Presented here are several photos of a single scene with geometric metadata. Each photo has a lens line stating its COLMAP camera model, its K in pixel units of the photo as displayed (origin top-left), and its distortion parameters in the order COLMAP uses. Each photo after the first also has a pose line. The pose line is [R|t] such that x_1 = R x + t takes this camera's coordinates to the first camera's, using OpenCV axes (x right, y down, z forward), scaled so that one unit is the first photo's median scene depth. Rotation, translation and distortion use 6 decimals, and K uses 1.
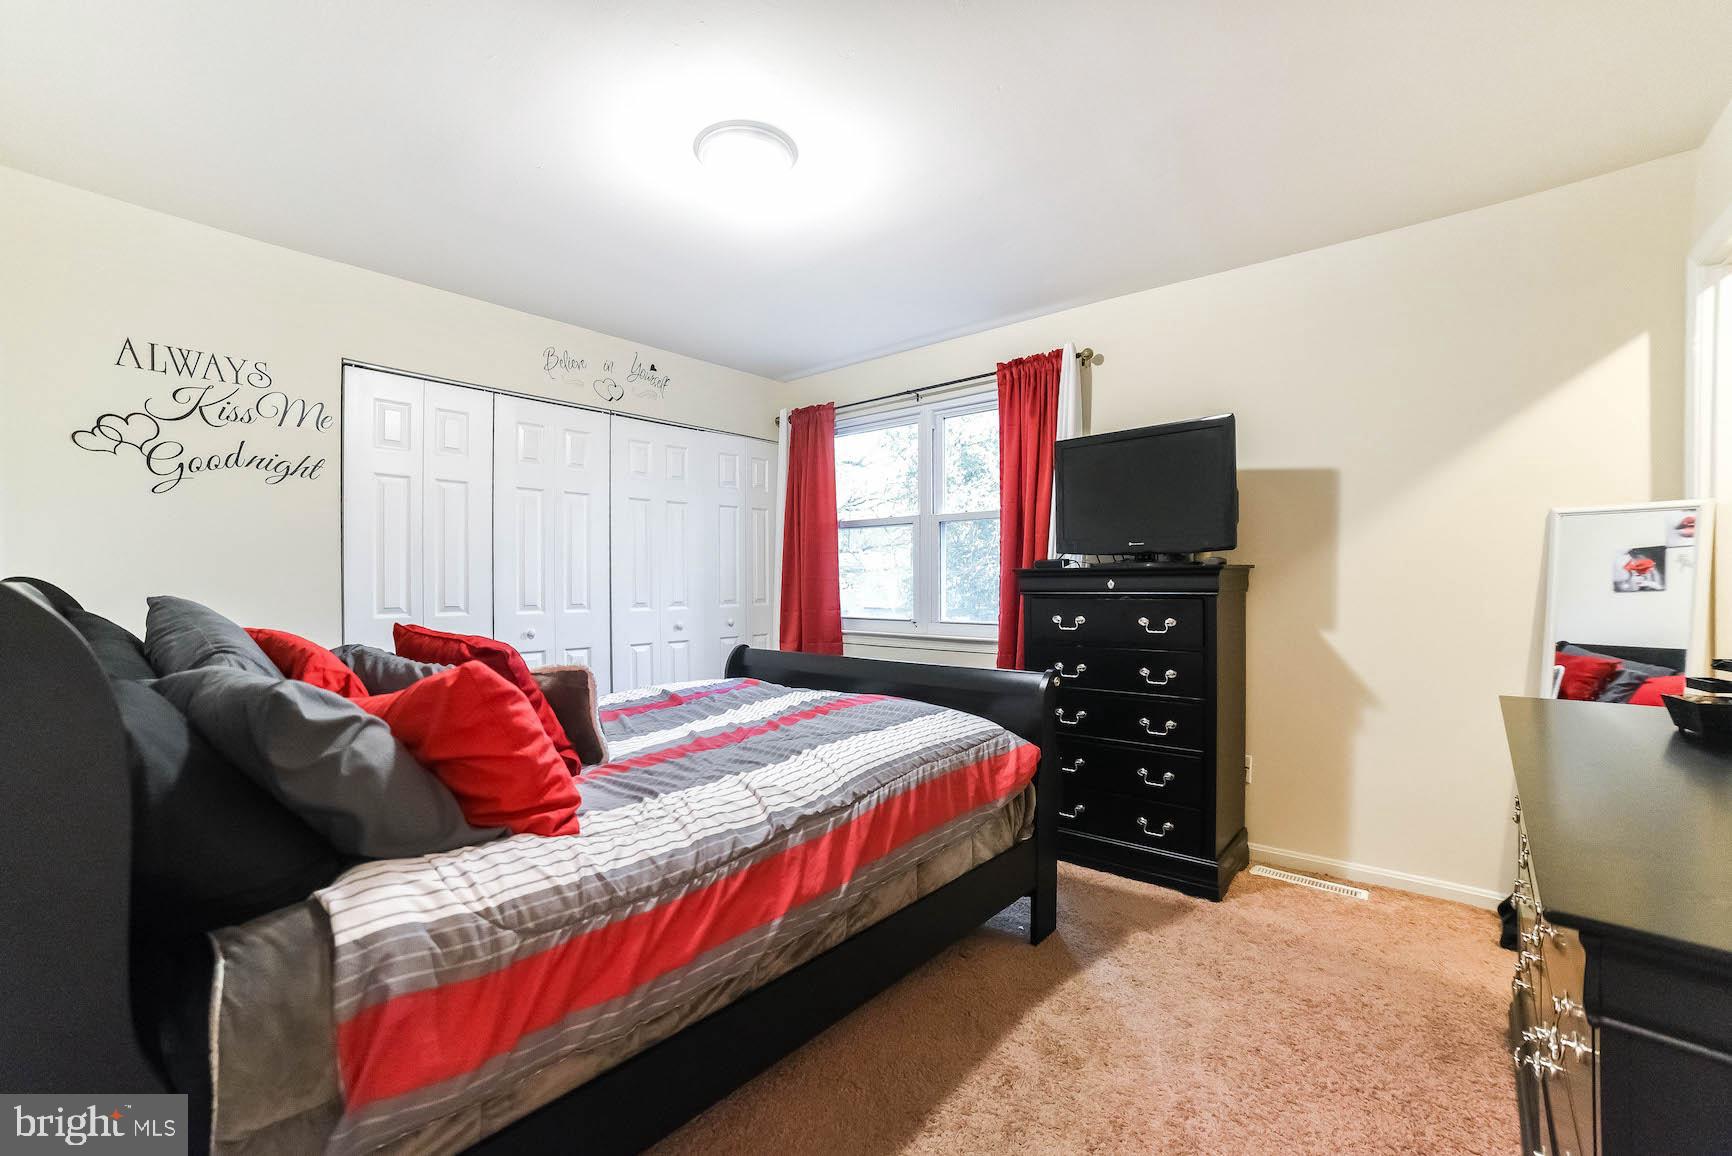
lens RADIAL K [[704.7, 0, 876.4], [0, 704.7, 585.0], [0, 0, 1]] dist [-0.095767, 0.038720]
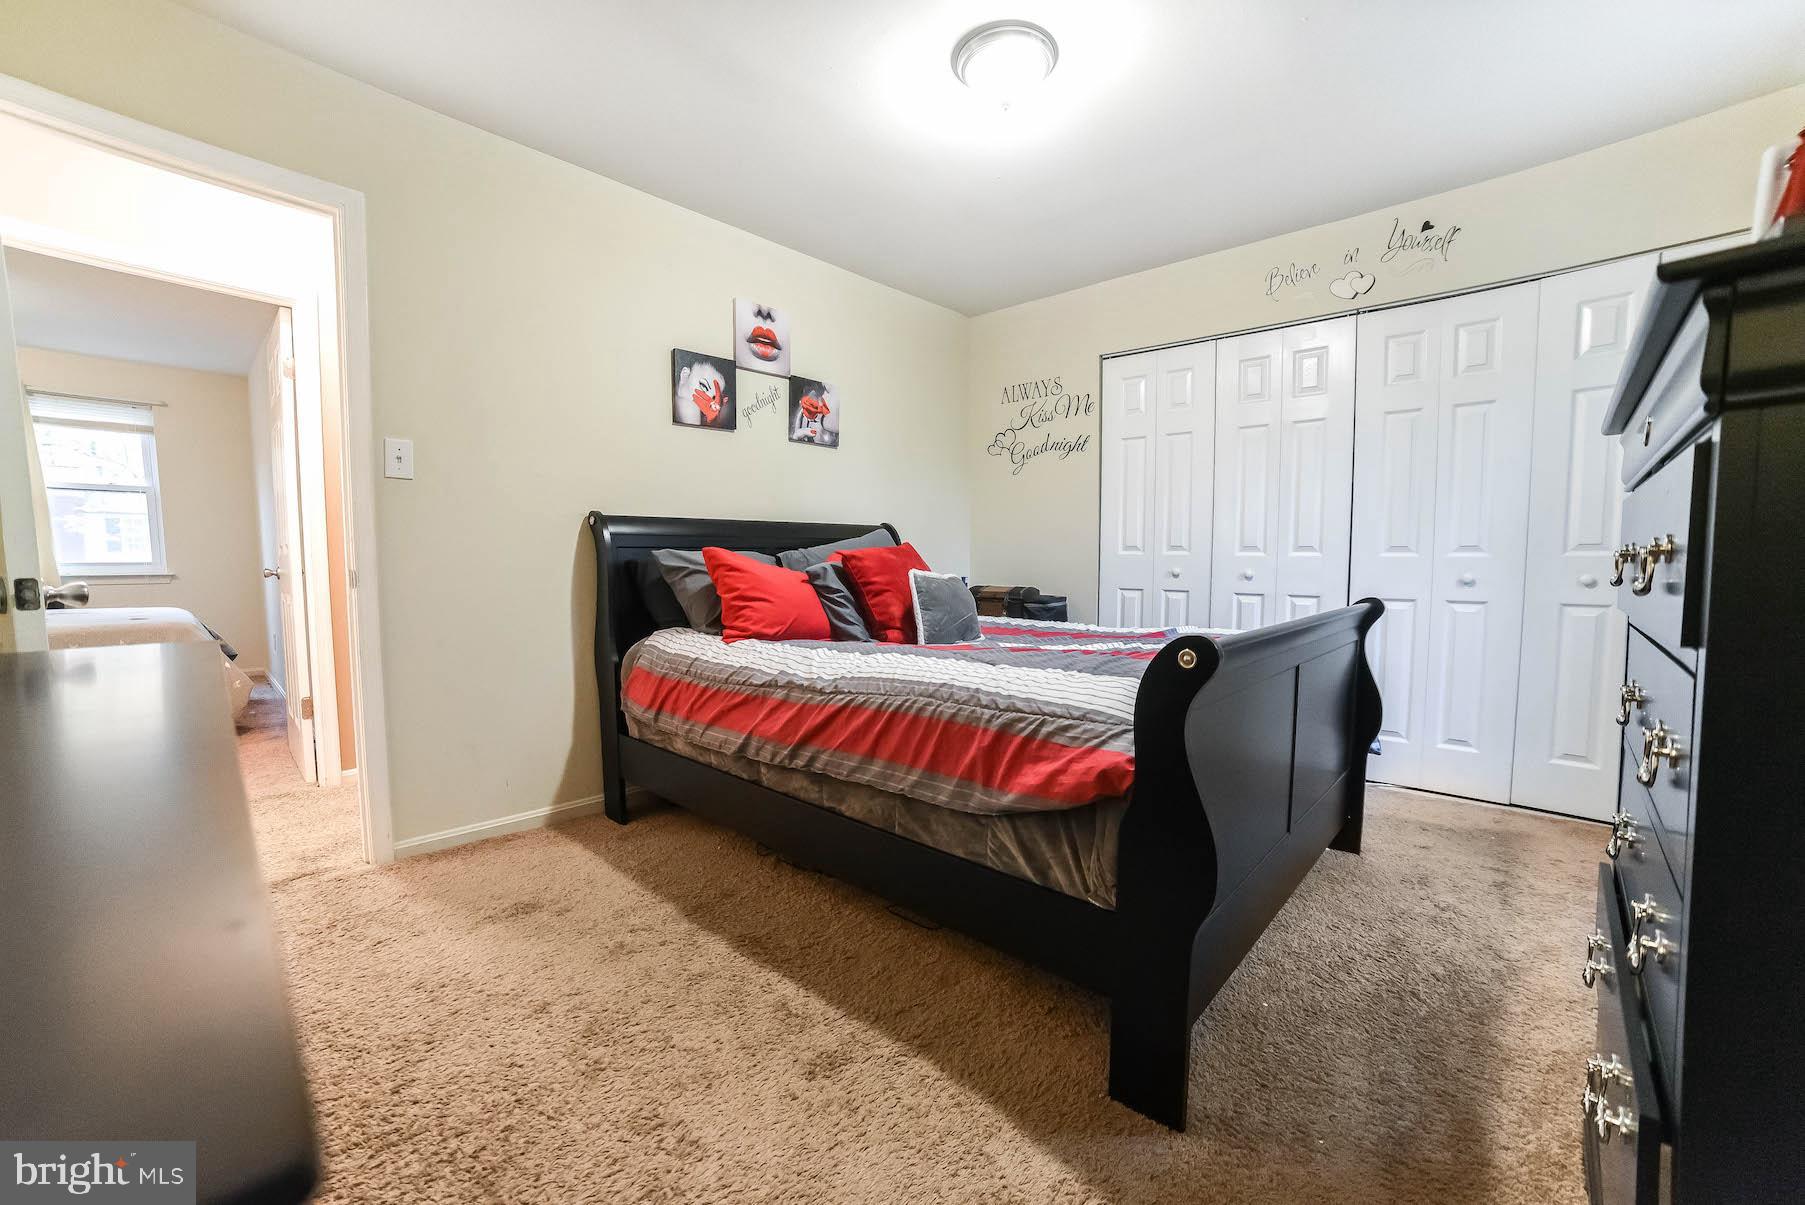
lens RADIAL K [[734.3, 0, 913.3], [0, 734.3, 609.8], [0, 0, 1]] dist [-0.095767, 0.038720]
pose [[-0.046495, 0.072995, -0.996248, 0.734886], [-0.002389, 0.997316, 0.073185, 0.061376], [0.998916, 0.005783, -0.046196, 0.779244]]
